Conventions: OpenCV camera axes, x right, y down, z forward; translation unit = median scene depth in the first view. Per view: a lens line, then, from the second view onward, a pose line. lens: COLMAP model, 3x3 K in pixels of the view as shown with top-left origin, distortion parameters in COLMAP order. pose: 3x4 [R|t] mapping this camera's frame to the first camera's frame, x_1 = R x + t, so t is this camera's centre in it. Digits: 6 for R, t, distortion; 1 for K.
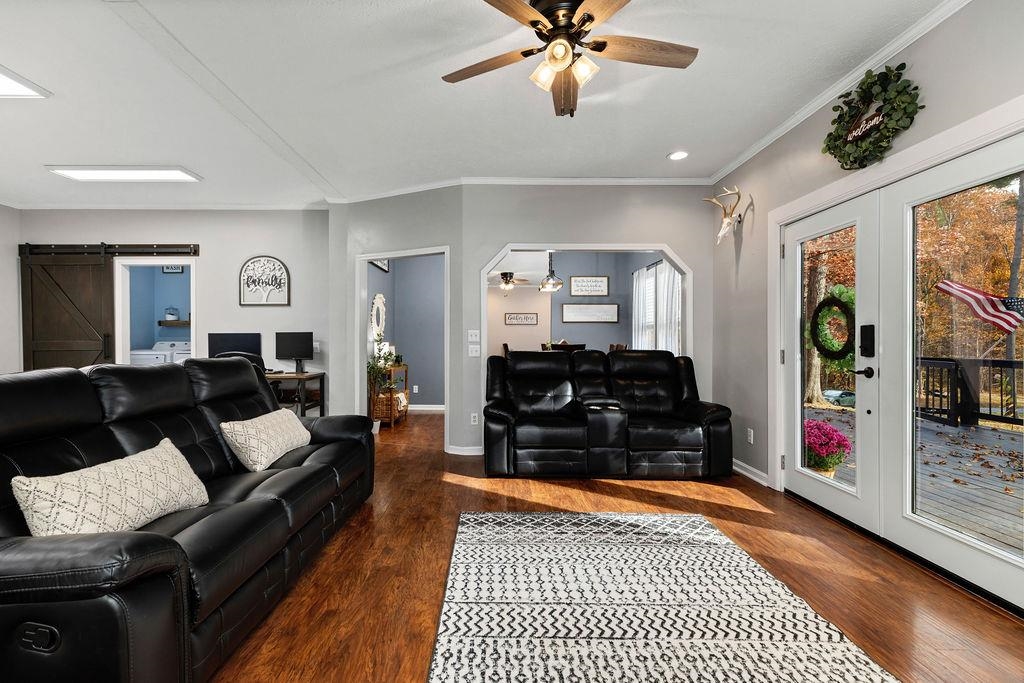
lens RADIAL K [[463.4, 0, 495.4], [0, 463.4, 342.2], [0, 0, 1]] dist [0.003143, -0.000908]
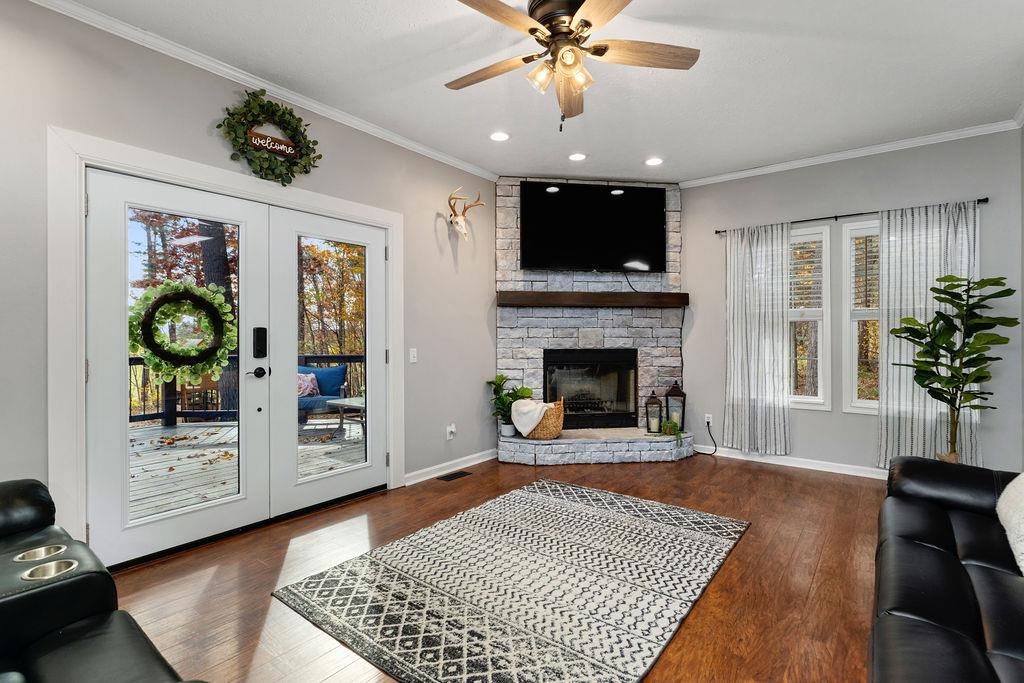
lens RADIAL K [[485.5, 0, 502.9], [0, 485.5, 333.2], [0, 0, 1]] dist [-0.012128, -0.000057]
pose [[-0.781966, -0.000982, 0.623320, -0.405161], [0.001220, 0.999994, 0.003107, -0.036178], [-0.623319, 0.003190, -0.781961, 1.897039]]
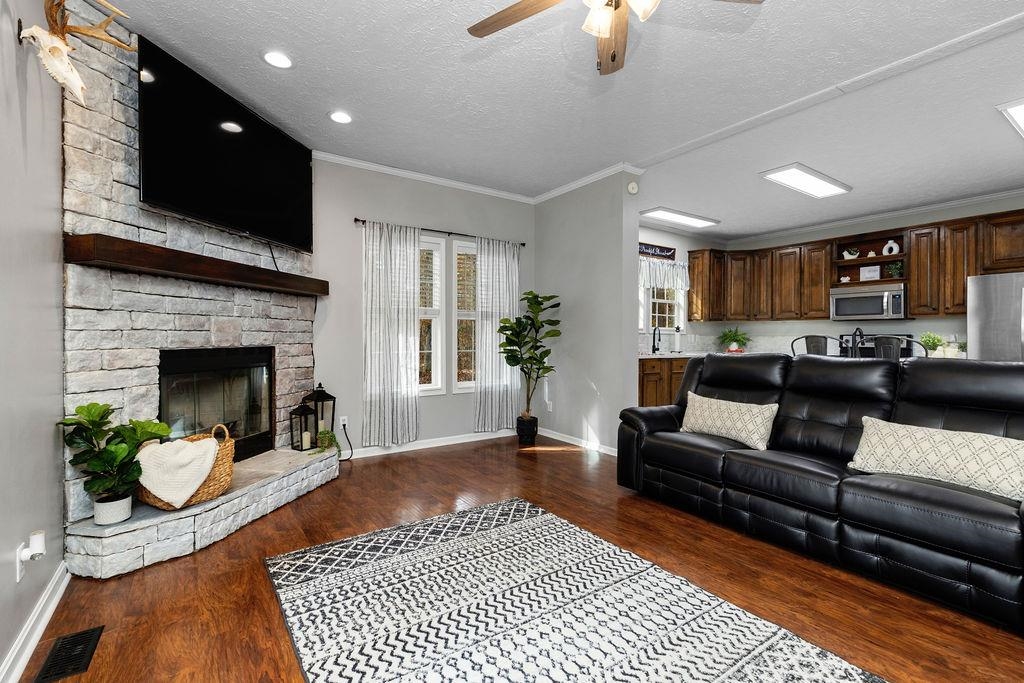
lens RADIAL K [[463.4, 0, 508.2], [0, 463.4, 336.4], [0, 0, 1]] dist [0.003143, -0.000908]
pose [[-0.823954, -0.005736, -0.566627, 0.760673], [-0.008667, 0.999959, 0.002481, -0.002830], [0.566590, 0.006955, -0.823971, 1.570485]]
